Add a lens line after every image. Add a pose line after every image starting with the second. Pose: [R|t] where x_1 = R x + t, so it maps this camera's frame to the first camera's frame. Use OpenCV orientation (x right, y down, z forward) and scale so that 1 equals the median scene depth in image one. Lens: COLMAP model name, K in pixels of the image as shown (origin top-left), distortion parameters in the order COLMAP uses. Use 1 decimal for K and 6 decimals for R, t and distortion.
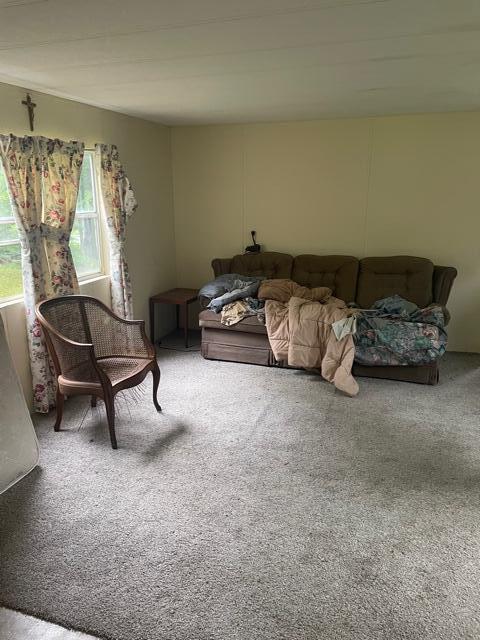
lens RADIAL K [[483.9, 0, 220.2], [0, 483.9, 309.0], [0, 0, 1]] dist [0.076667, -0.088153]
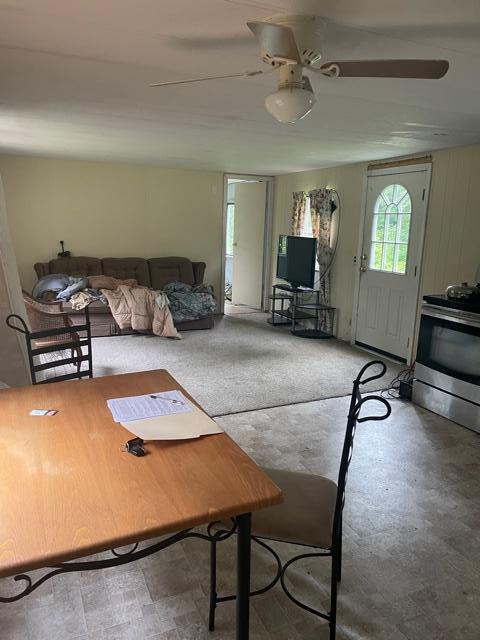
lens RADIAL K [[483.9, 0, 239.4], [0, 483.9, 320.3], [0, 0, 1]] dist [0.076667, -0.088153]
pose [[0.716097, -0.109188, 0.689408, -0.625056], [0.127661, 0.991517, 0.024432, 0.090928], [-0.686228, 0.070515, 0.723961, -0.280417]]
